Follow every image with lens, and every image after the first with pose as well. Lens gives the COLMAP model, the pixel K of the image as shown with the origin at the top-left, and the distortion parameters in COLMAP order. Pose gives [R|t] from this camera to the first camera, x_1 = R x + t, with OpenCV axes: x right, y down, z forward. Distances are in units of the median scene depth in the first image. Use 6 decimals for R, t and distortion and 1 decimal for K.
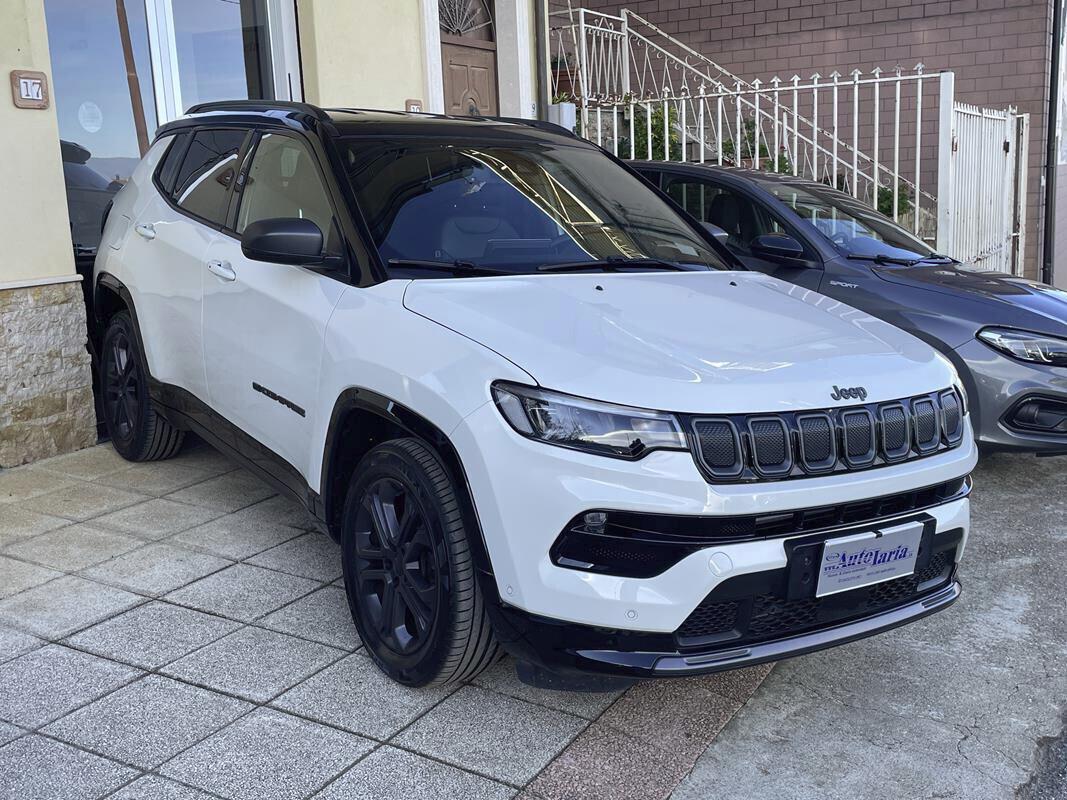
lens RADIAL K [[1184.4, 0, 518.9], [0, 1184.4, 380.1], [0, 0, 1]] dist [0.112388, -0.166138]
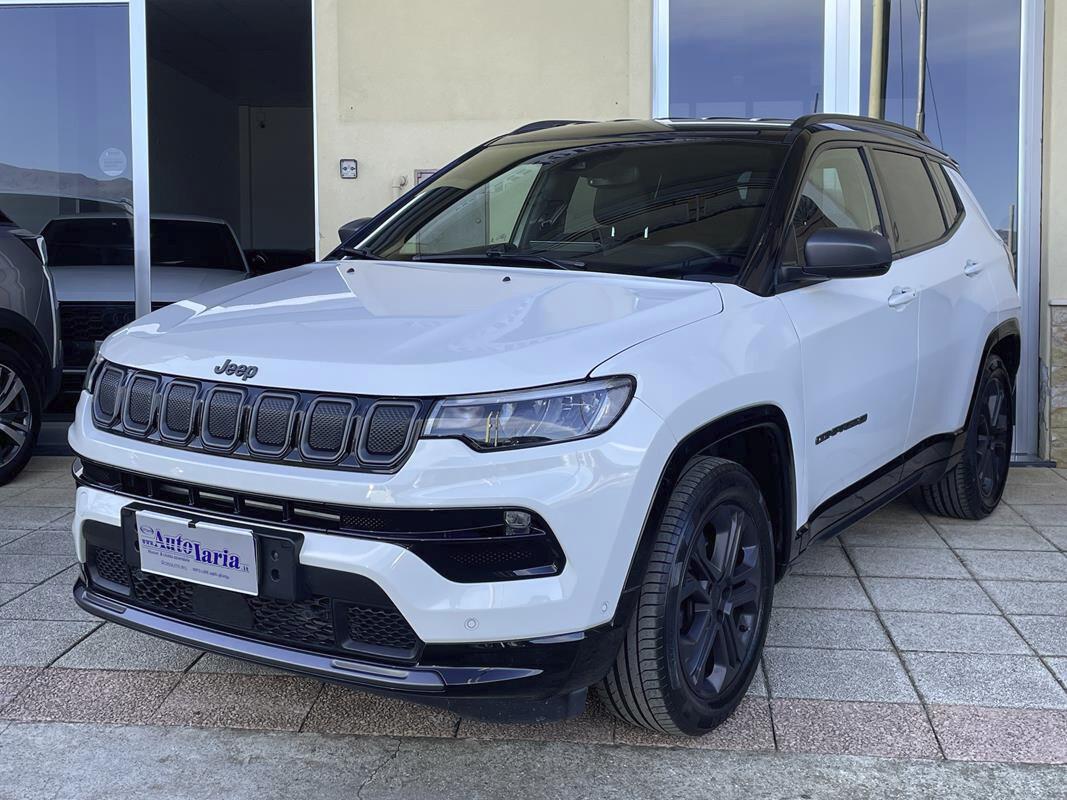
lens RADIAL K [[1327.9, 0, 522.6], [0, 1327.9, 367.6], [0, 0, 1]] dist [0.121900, -0.191669]
pose [[0.384775, 0.072571, -0.920153, 0.964122], [-0.170197, 0.985388, 0.006545, -0.025321], [0.907183, 0.154089, 0.391504, 0.602925]]
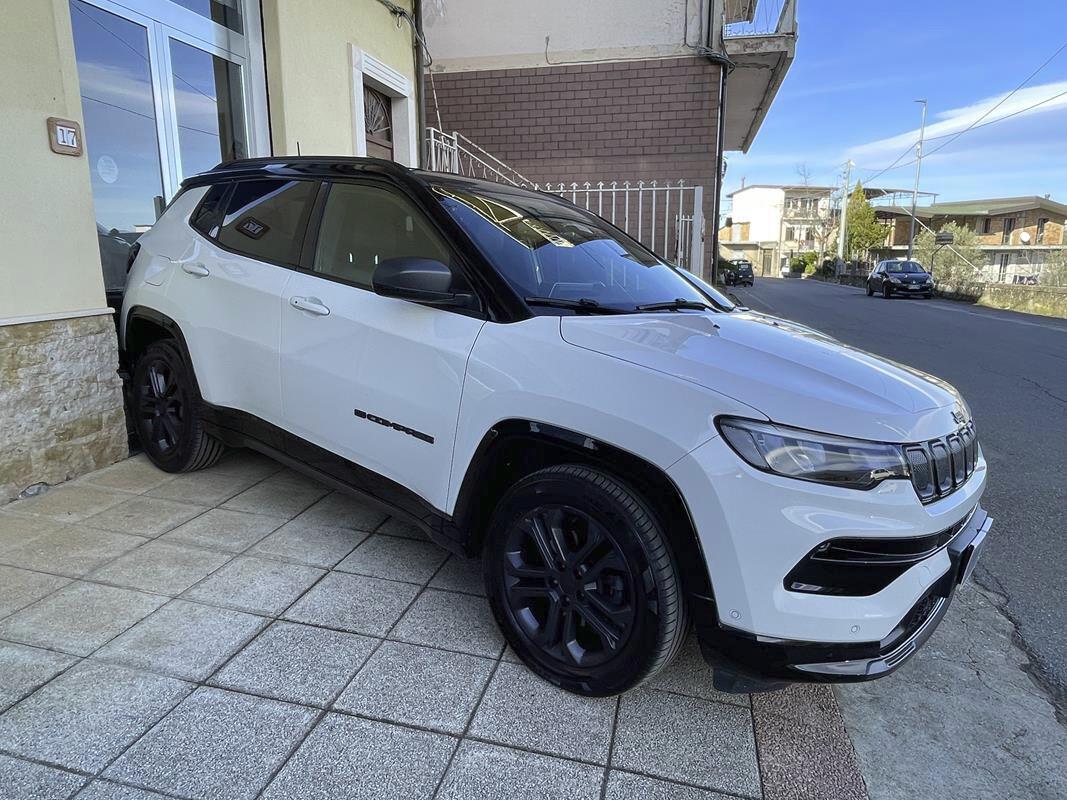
lens RADIAL K [[734.0, 0, 533.5], [0, 734.0, 400.0], [0, 0, 1]] dist [0.001446, -0.006132]
pose [[0.956261, -0.019403, 0.291869, -0.263259], [0.011015, 0.999478, 0.030355, -0.025302], [-0.292306, -0.025812, 0.955976, 0.313339]]
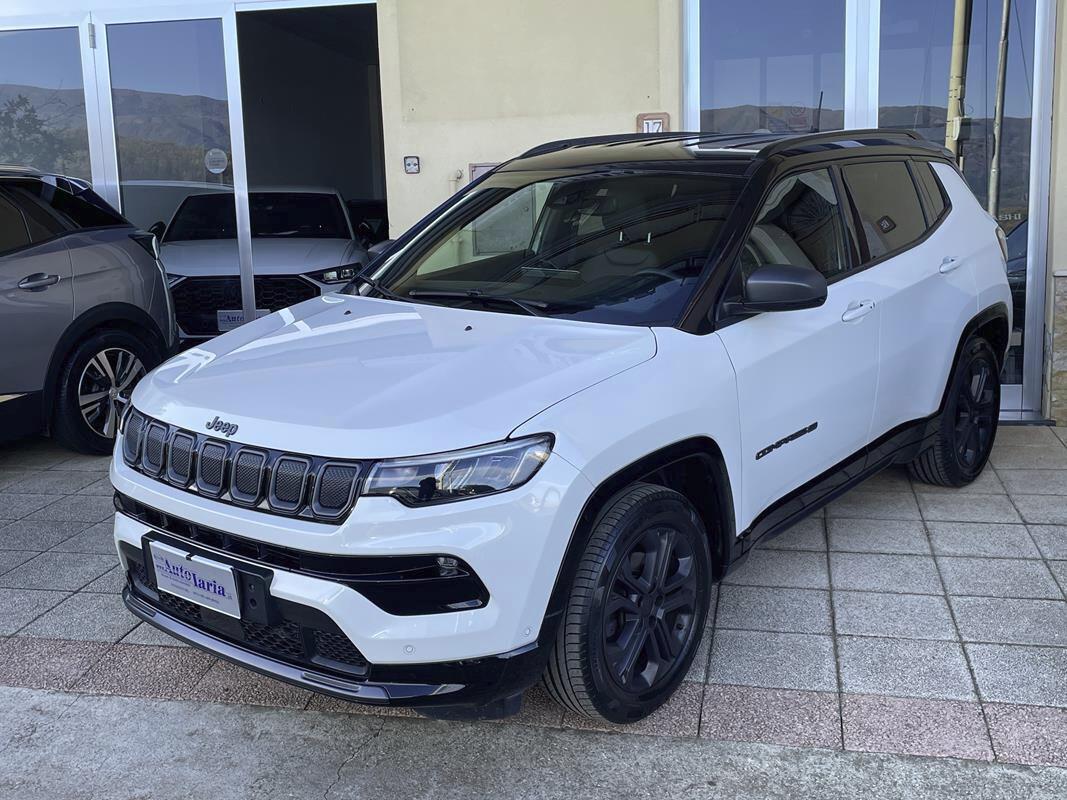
lens RADIAL K [[1183.6, 0, 521.3], [0, 1183.6, 398.2], [0, 0, 1]] dist [0.113241, -0.168101]
pose [[0.278377, 0.168023, -0.945661, 1.014012], [-0.146166, 0.980523, 0.131190, -0.143961], [0.949285, 0.101703, 0.297514, 0.702543]]
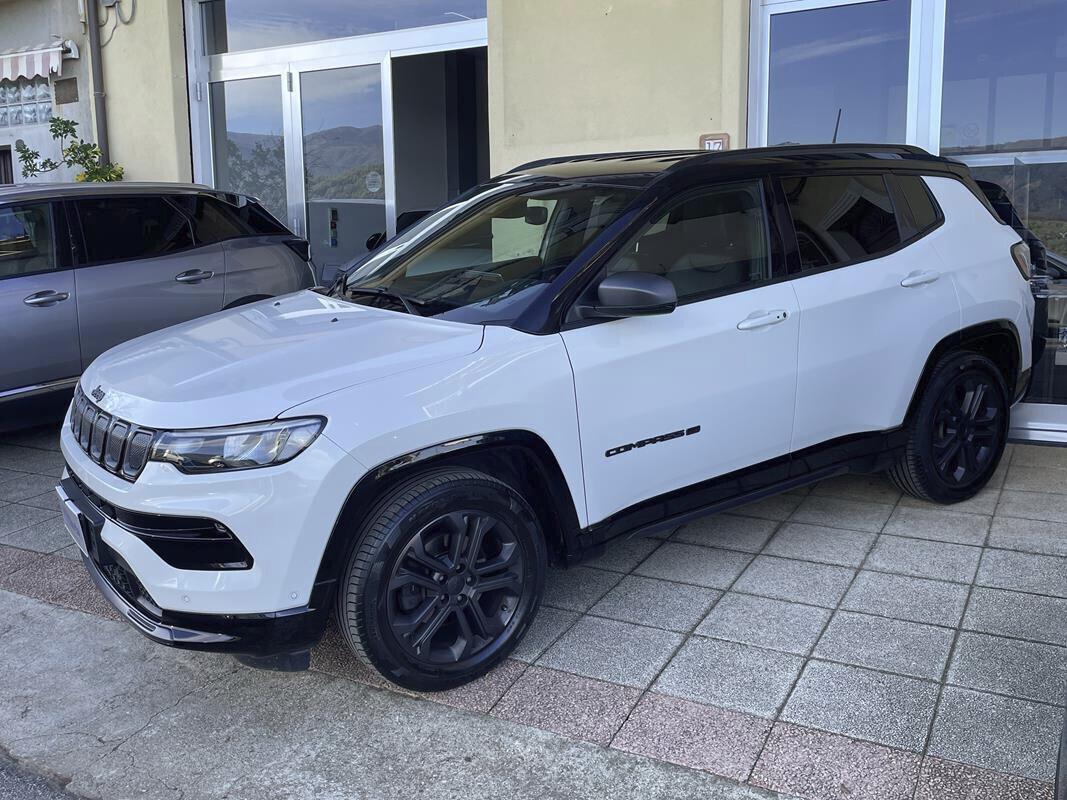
lens RADIAL K [[1007.6, 0, 516.1], [0, 1007.6, 374.9], [0, 0, 1]] dist [0.091069, -0.103412]
pose [[-0.014615, 0.162464, -0.986606, 0.997792], [-0.157189, 0.974069, 0.162728, -0.189656], [0.987460, 0.157462, 0.011302, 1.066964]]
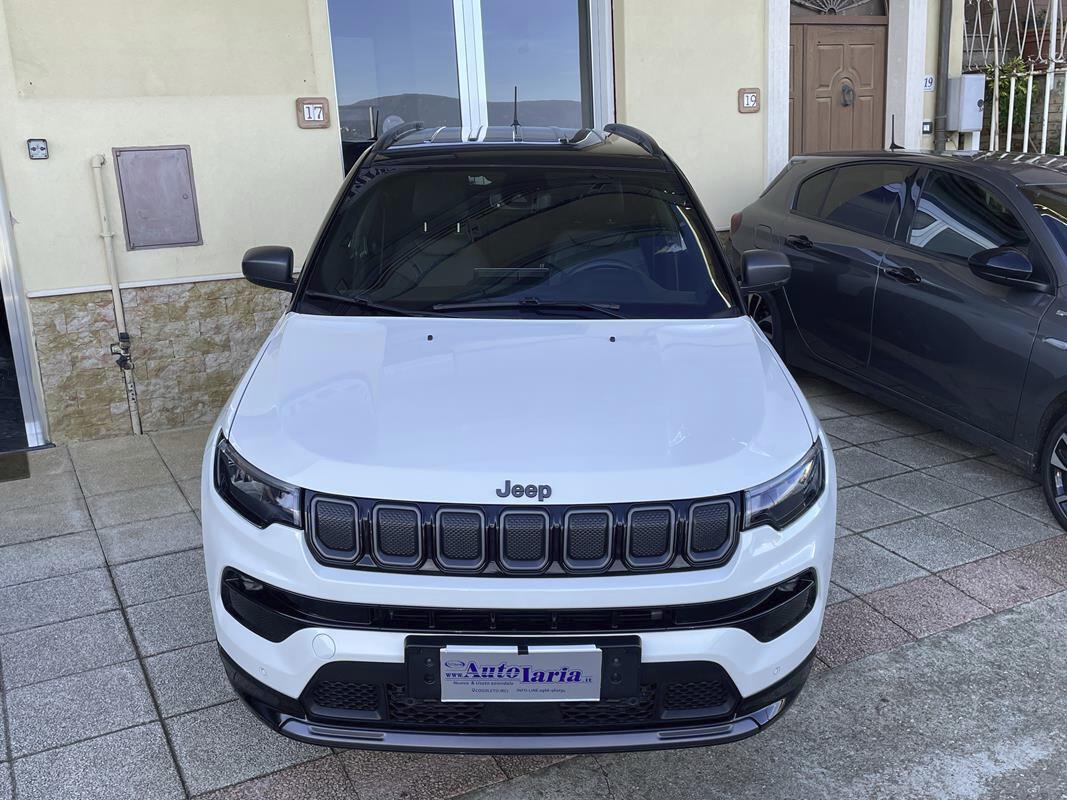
lens RADIAL K [[1043.7, 0, 523.7], [0, 1043.7, 398.6], [0, 0, 1]] dist [0.082617, -0.089259]
pose [[0.835182, 0.120938, -0.536511, 0.519701], [-0.074790, 0.991436, 0.107061, -0.107114], [0.544864, -0.049290, 0.837074, 0.257028]]
